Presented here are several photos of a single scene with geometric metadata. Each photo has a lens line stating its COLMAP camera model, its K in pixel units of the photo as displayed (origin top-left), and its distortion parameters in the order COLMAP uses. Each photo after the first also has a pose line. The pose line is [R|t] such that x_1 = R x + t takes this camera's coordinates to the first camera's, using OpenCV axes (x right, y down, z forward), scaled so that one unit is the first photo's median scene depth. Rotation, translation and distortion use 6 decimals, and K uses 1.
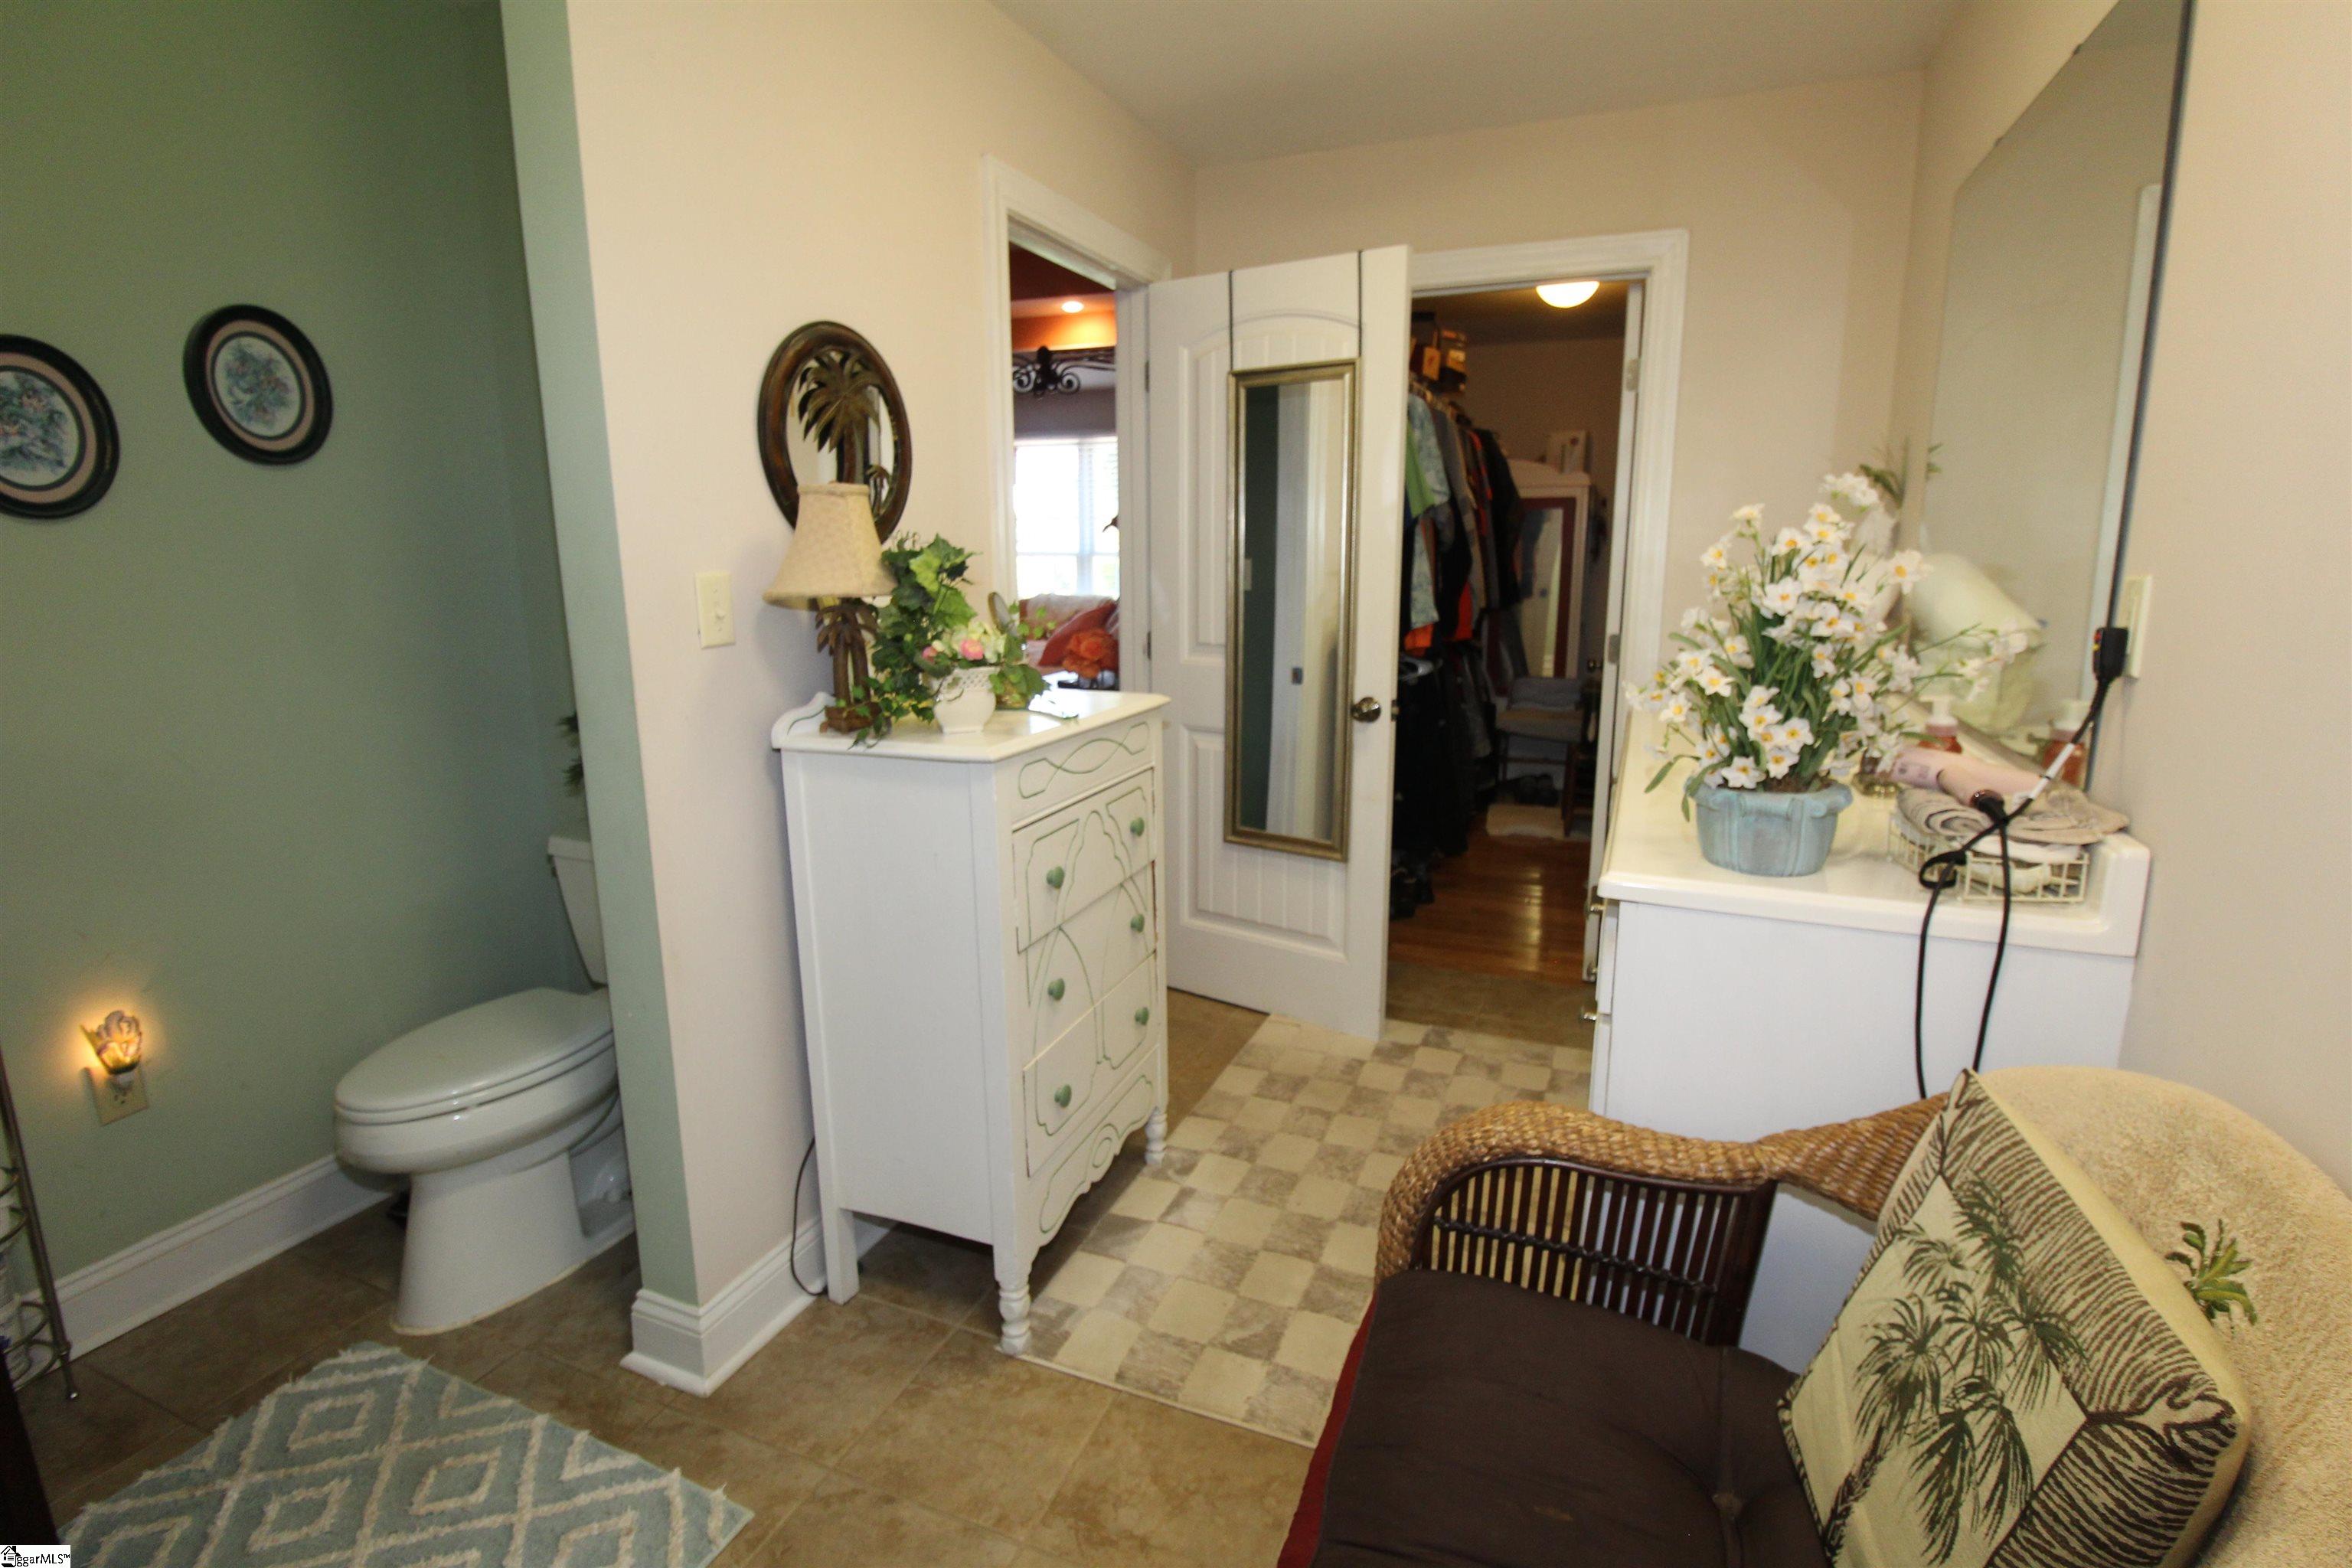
lens RADIAL K [[1106.6, 0, 1179.3], [0, 1106.6, 762.8], [0, 0, 1]] dist [-0.005175, -0.010788]
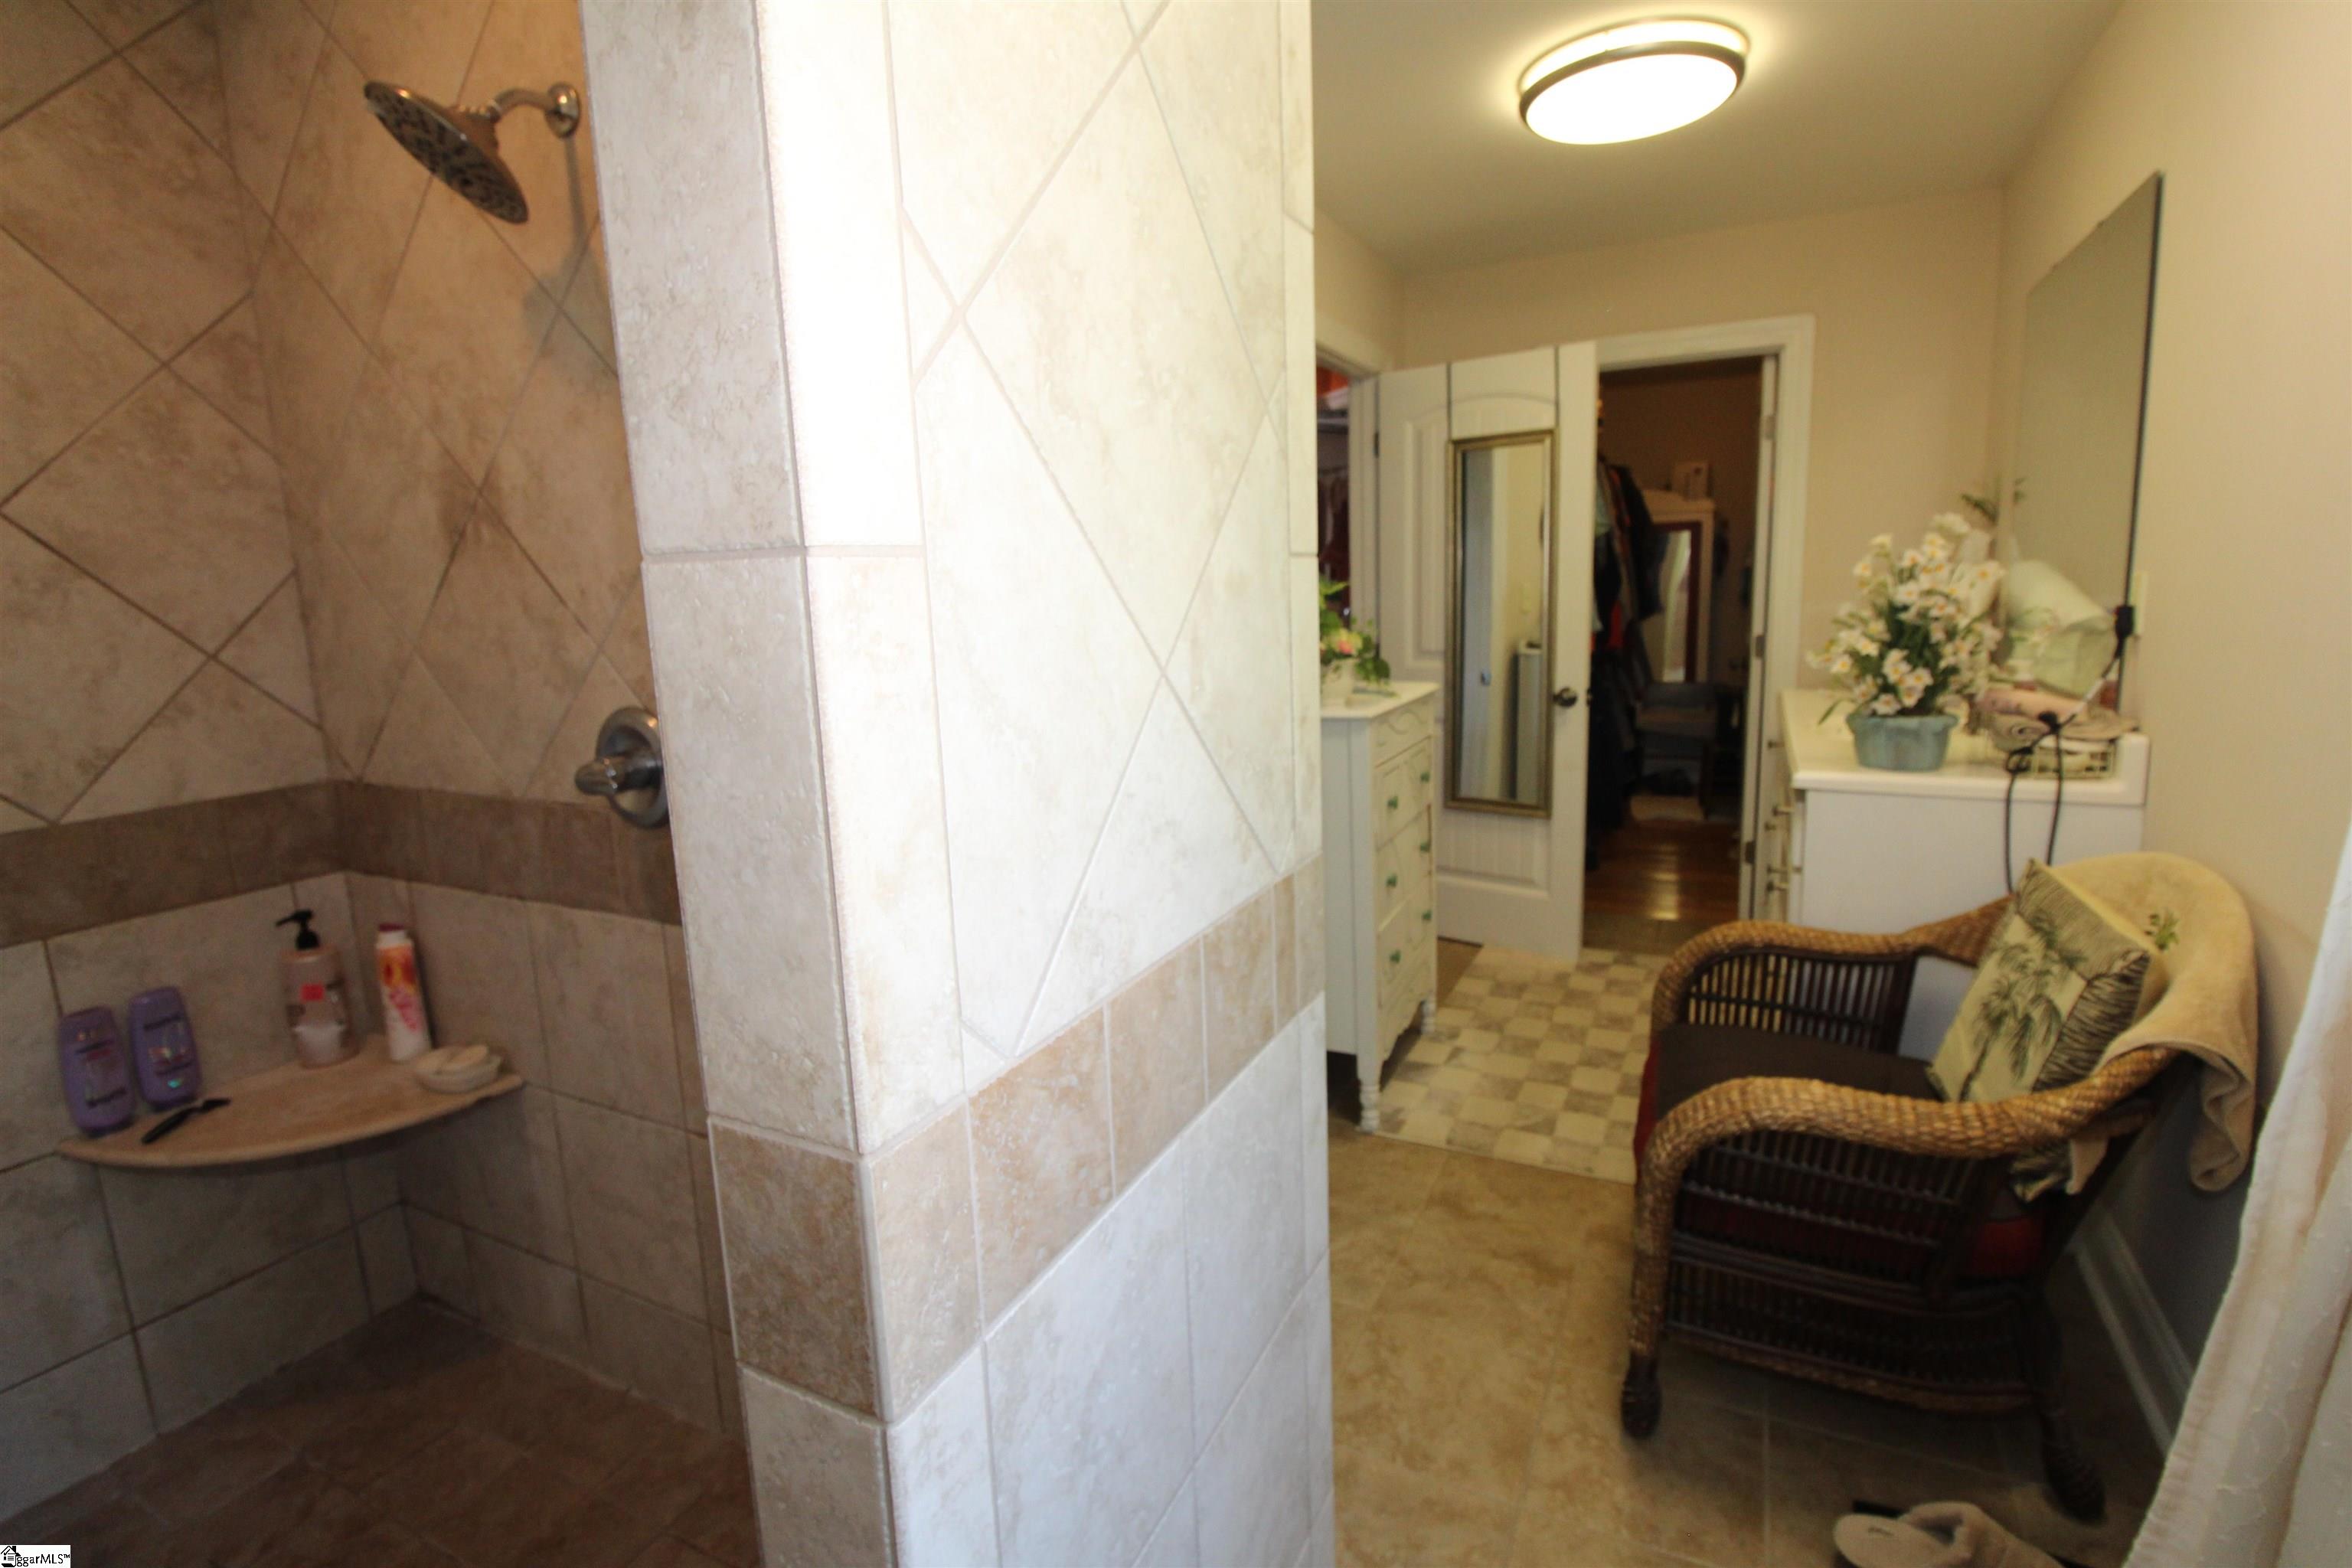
lens RADIAL K [[1106.6, 0, 1172.8], [0, 1106.6, 768.1], [0, 0, 1]] dist [-0.005175, -0.010788]
pose [[0.996536, -0.019768, -0.080784, -0.282395], [0.017844, 0.999541, -0.024466, 0.088797], [0.081230, 0.022940, 0.996431, -0.483264]]
